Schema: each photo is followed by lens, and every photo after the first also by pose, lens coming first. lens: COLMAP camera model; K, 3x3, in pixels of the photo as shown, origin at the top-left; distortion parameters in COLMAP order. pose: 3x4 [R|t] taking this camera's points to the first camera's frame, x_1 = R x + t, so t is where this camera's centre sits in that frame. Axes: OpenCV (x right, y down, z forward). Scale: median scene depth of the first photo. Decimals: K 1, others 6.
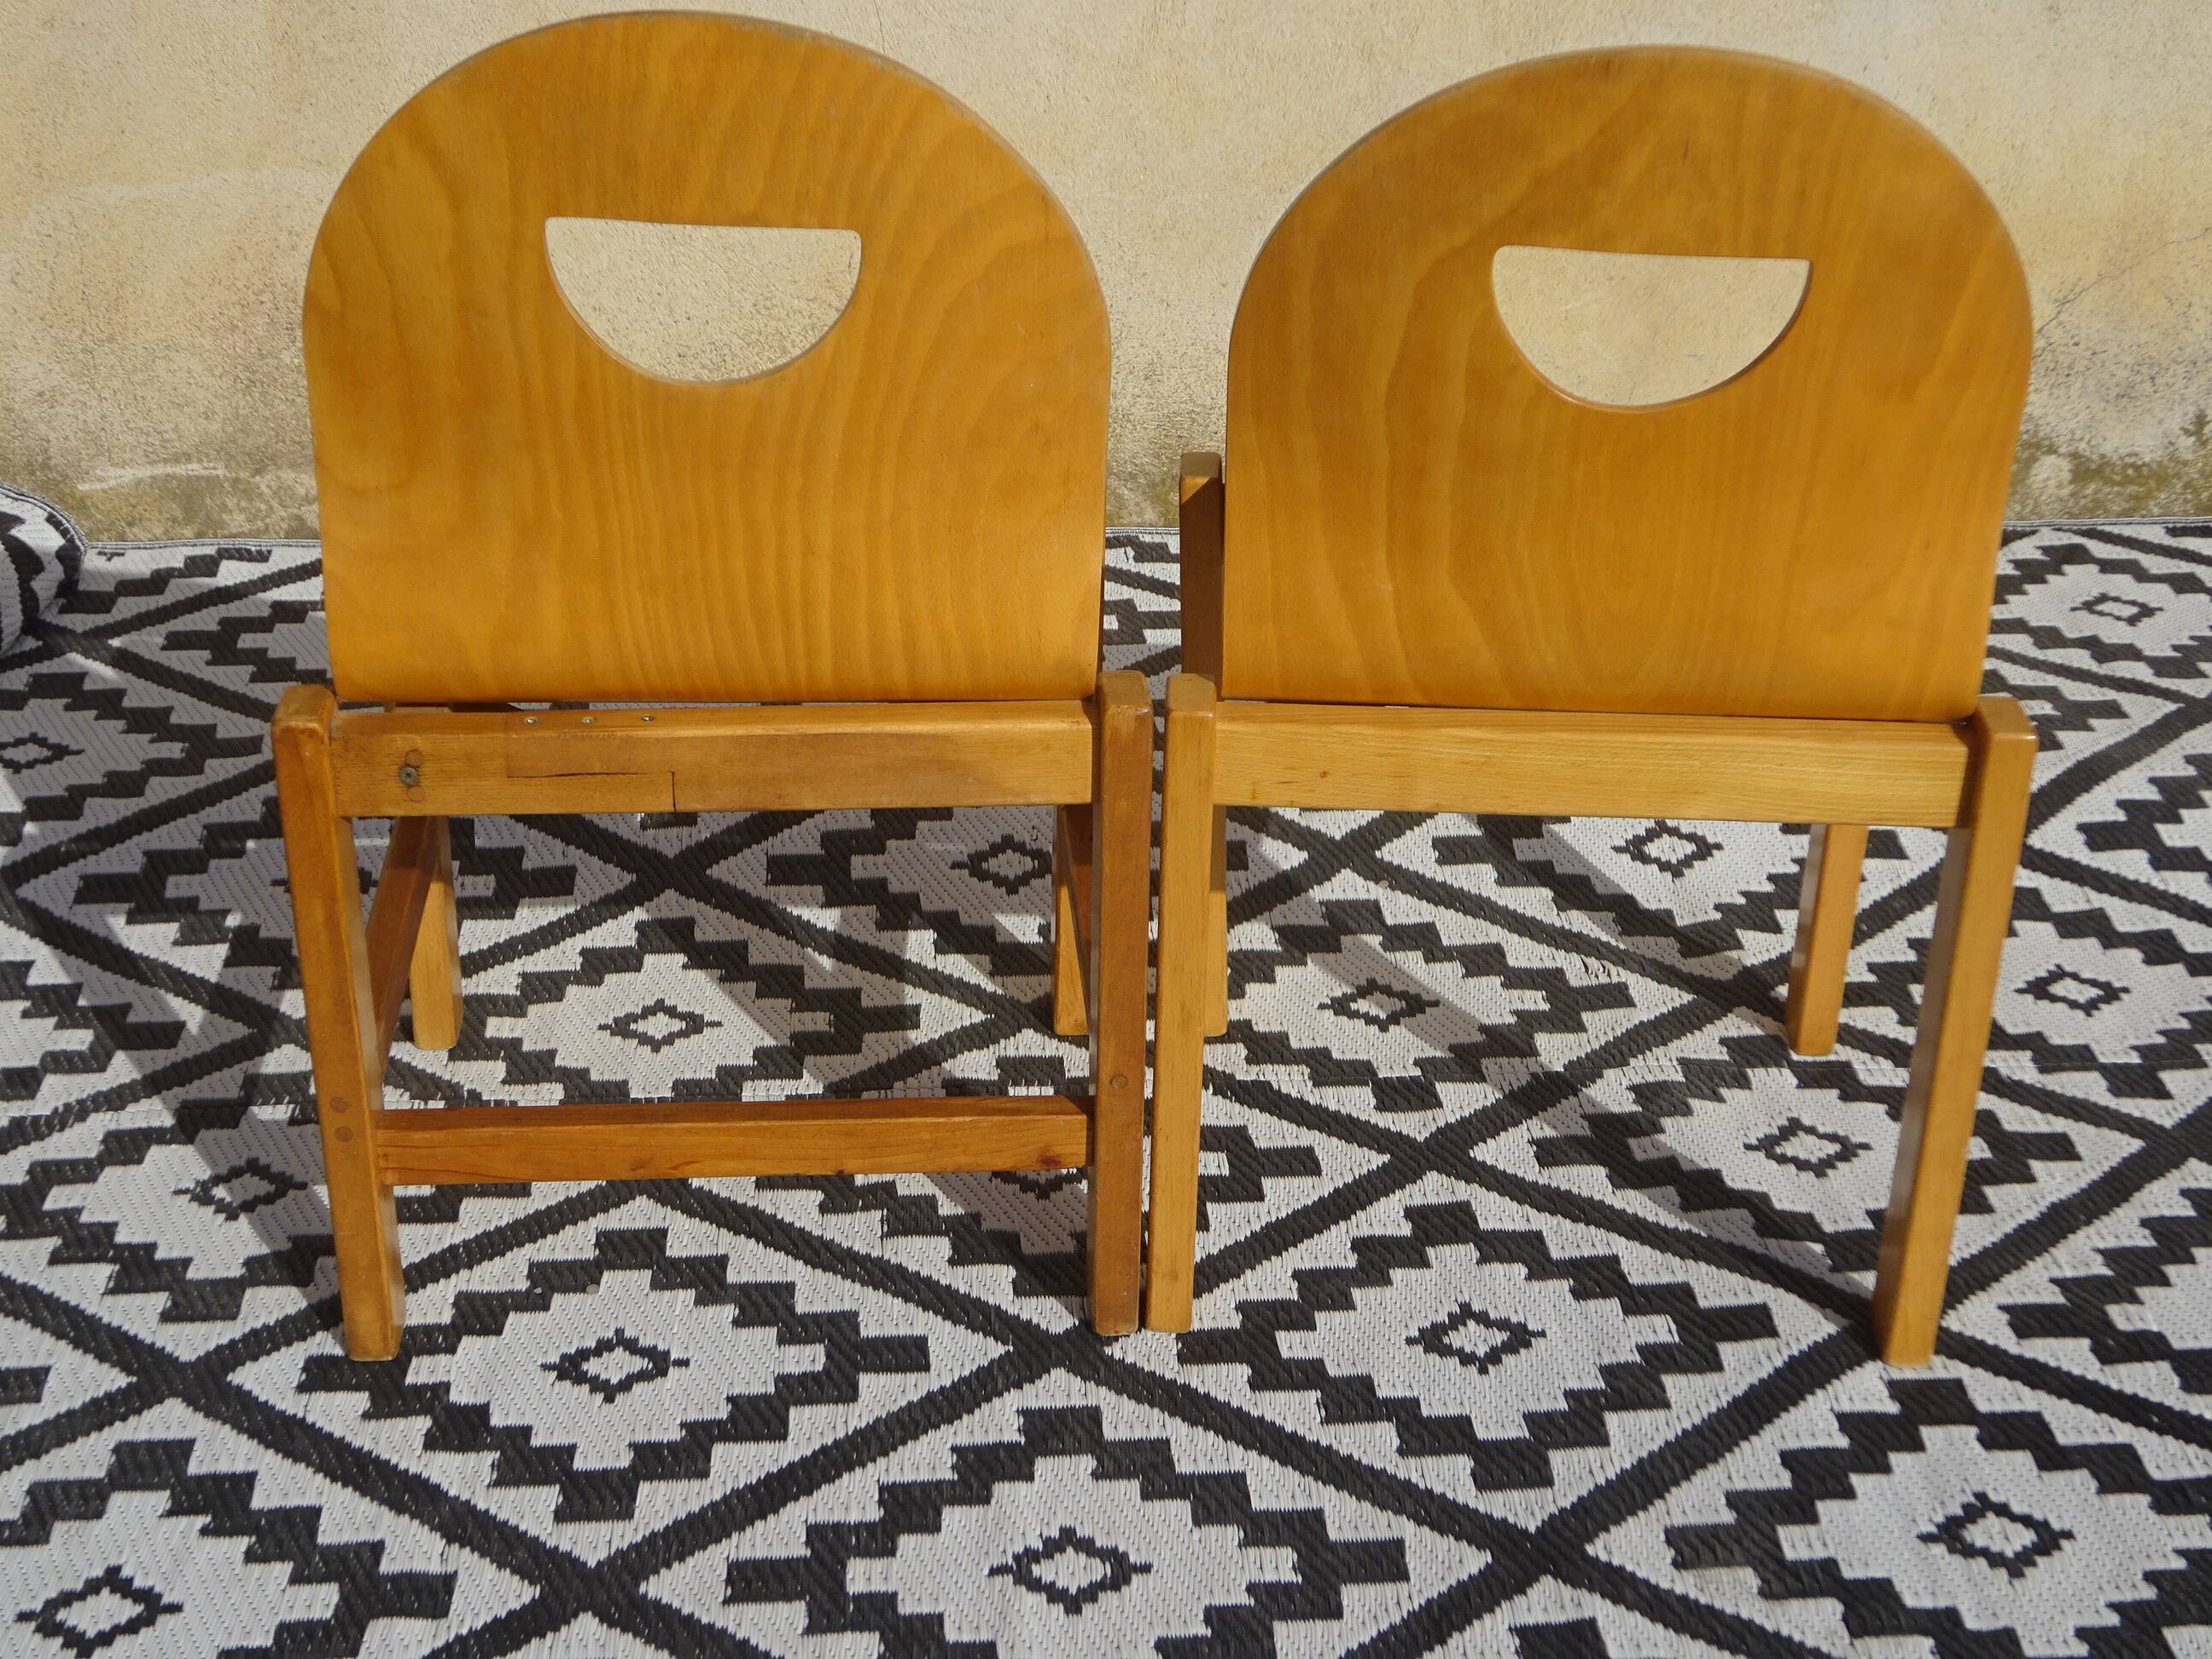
lens RADIAL K [[2977.7, 0, 1123.9], [0, 2977.7, 824.7], [0, 0, 1]] dist [0.033916, 0.000000]
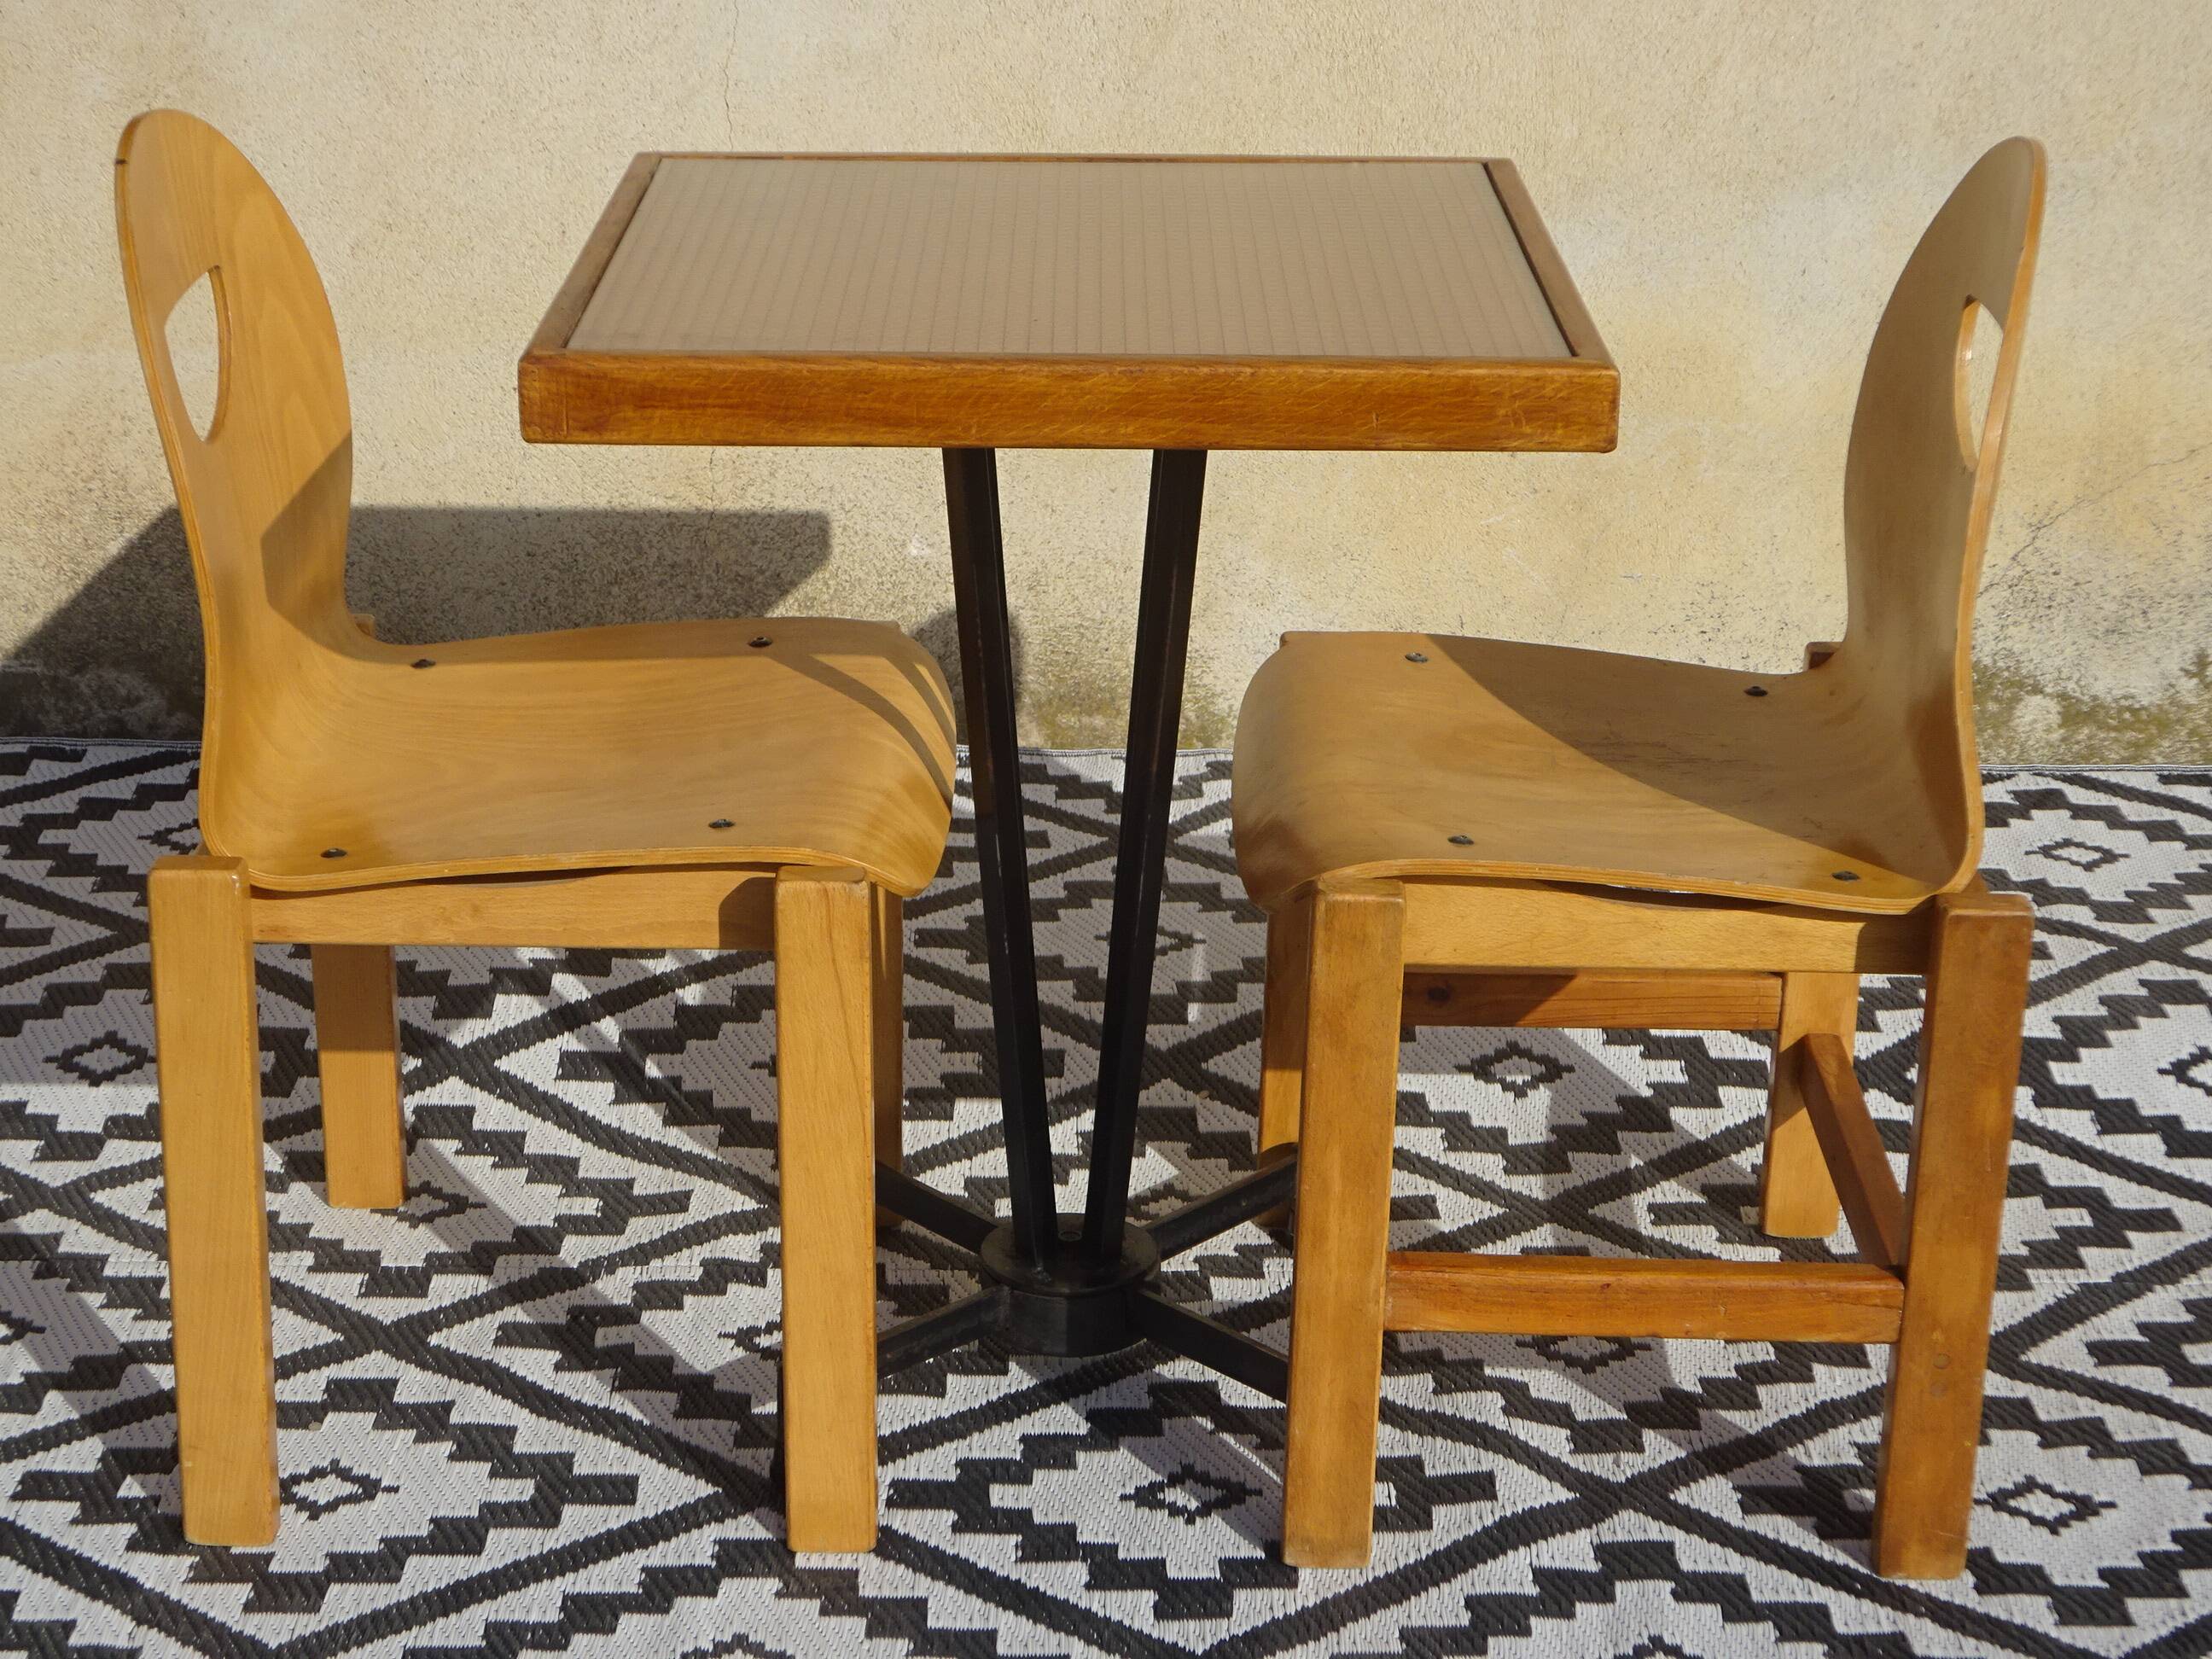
lens RADIAL K [[4049.5, 0, 1134.8], [0, 4049.5, 851.1], [0, 0, 1]] dist [0.032508, 0.000000]
pose [[0.998311, 0.021043, -0.054158, 0.166584], [-0.027192, 0.992942, -0.115441, 0.114494], [0.051346, 0.116719, 0.991837, -0.356988]]
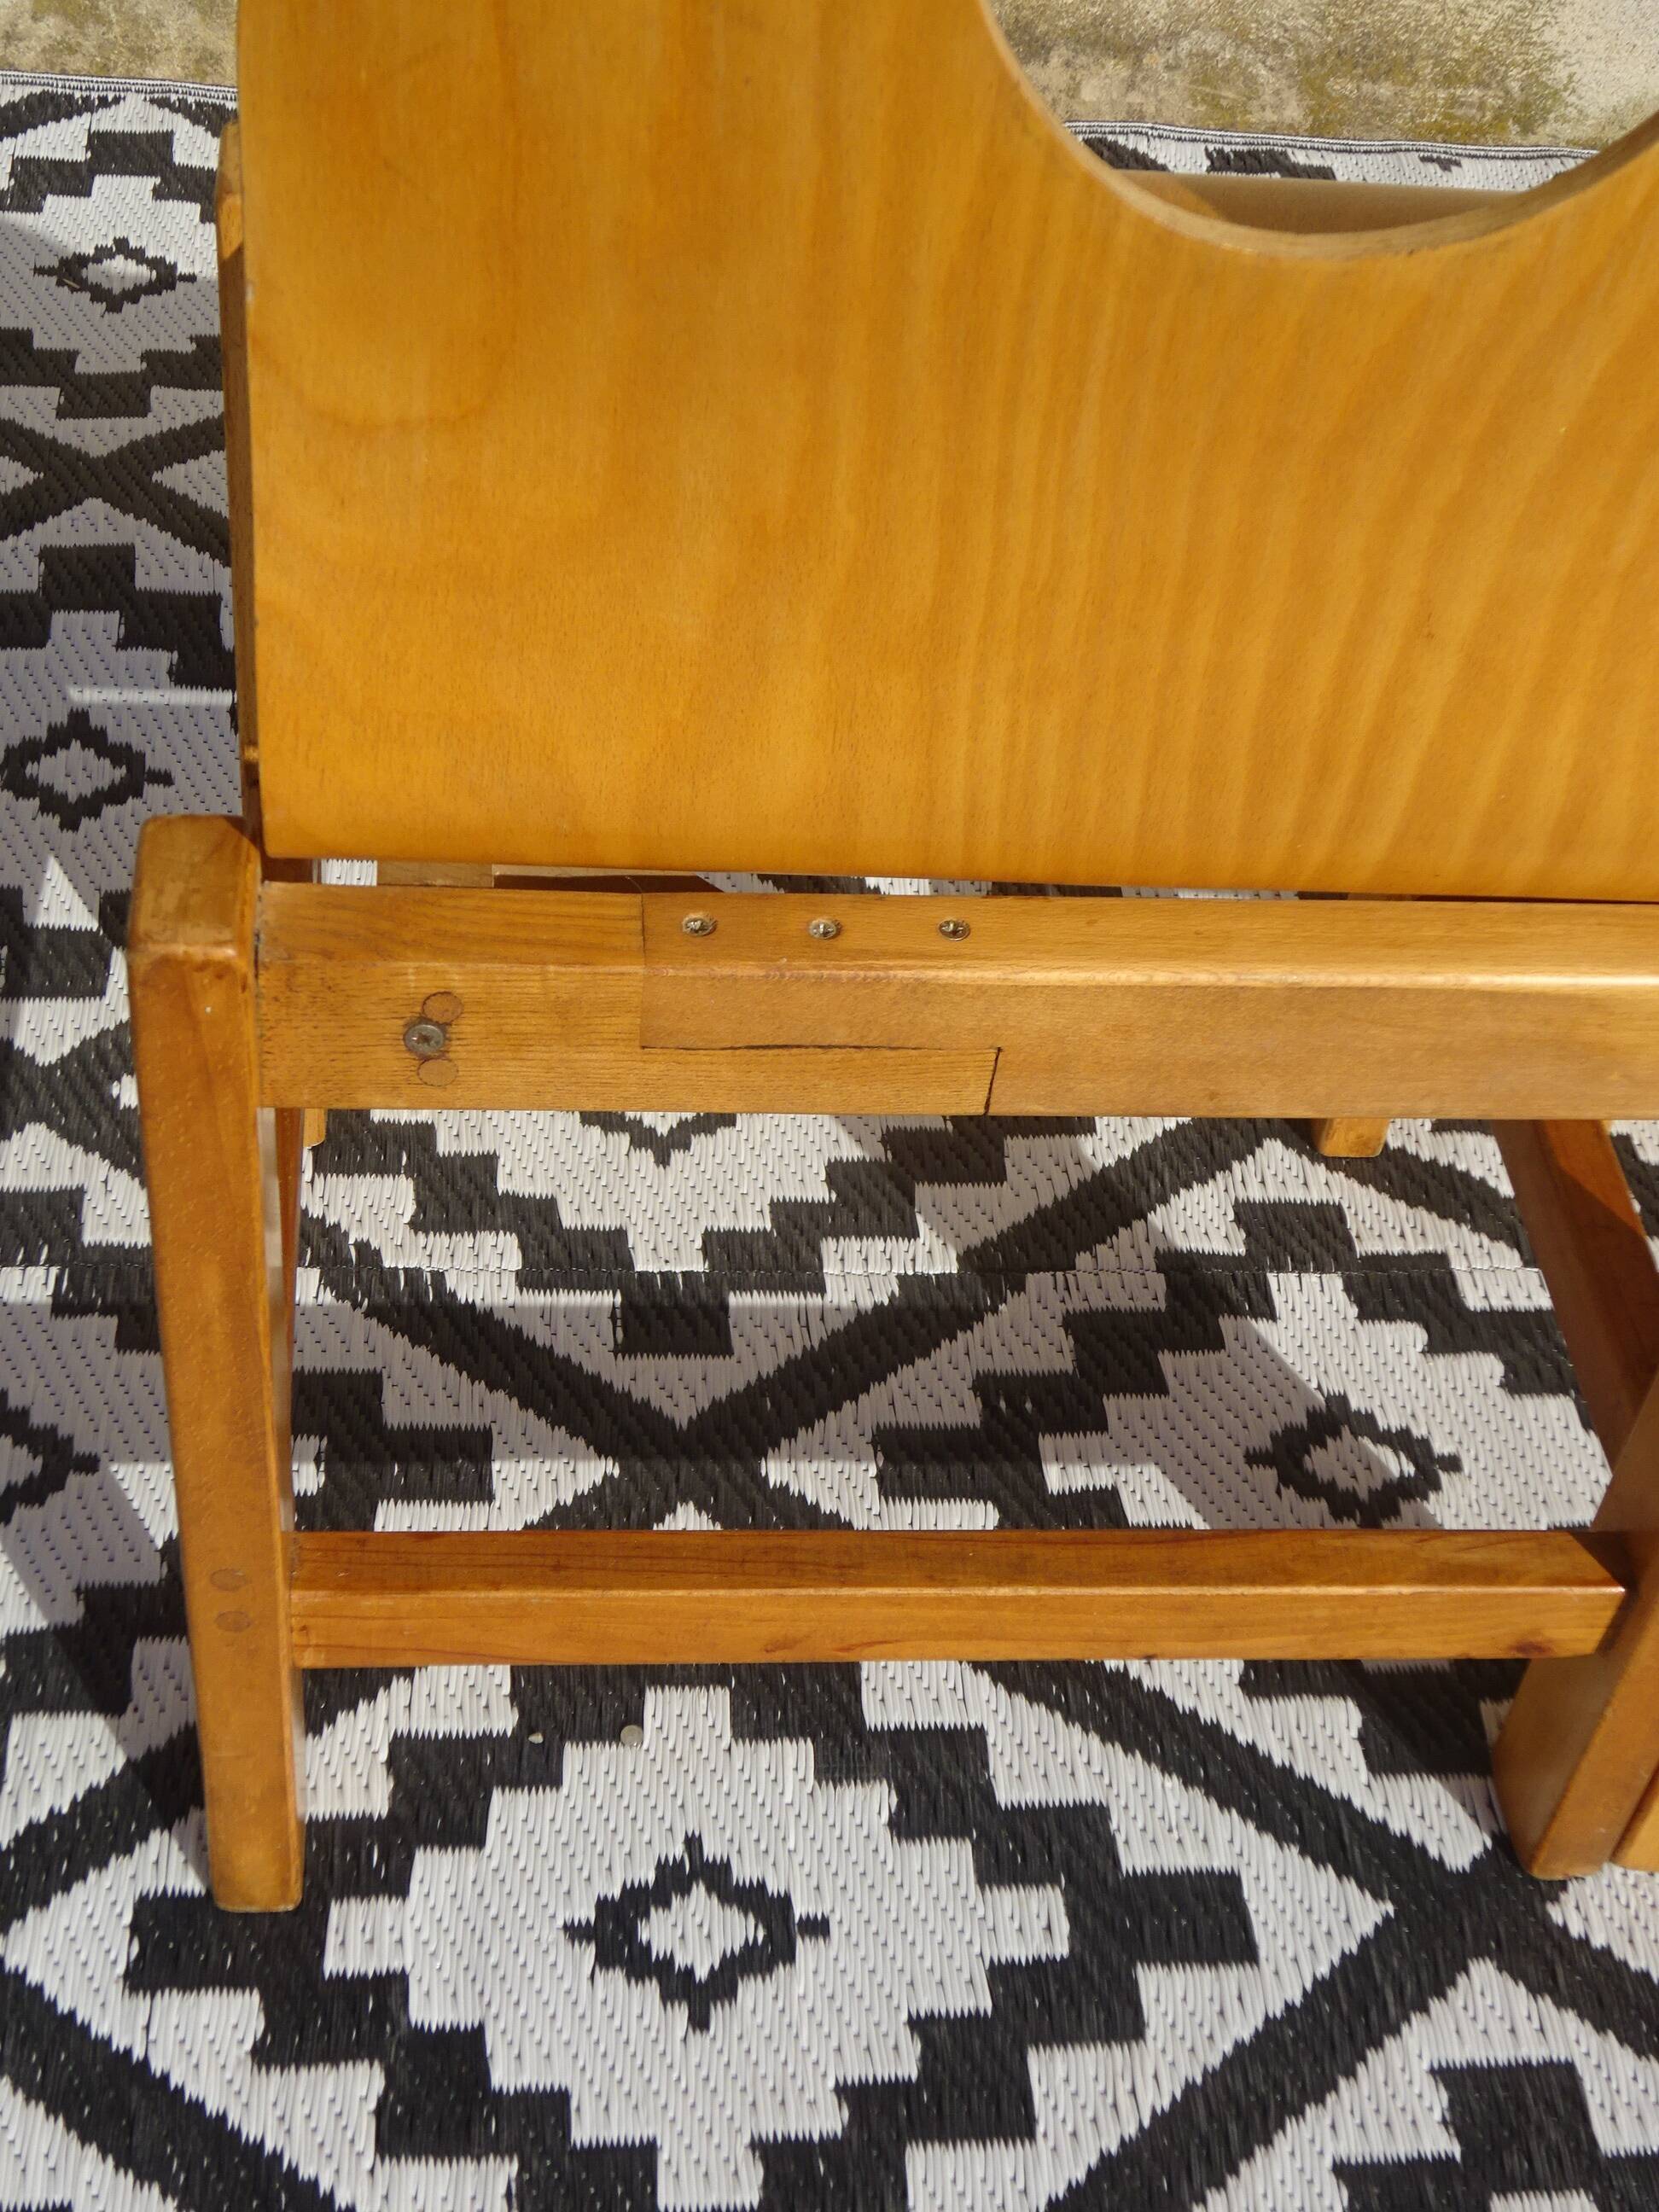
lens RADIAL K [[2977.7, 0, 840.5], [0, 2977.7, 1111.9], [0, 0, 1]] dist [0.033916, 0.000000]
pose [[0.997014, 0.051969, 0.057117, -0.178266], [-0.066457, 0.954134, 0.291909, -0.123972], [-0.039328, -0.294833, 0.954739, 0.499076]]
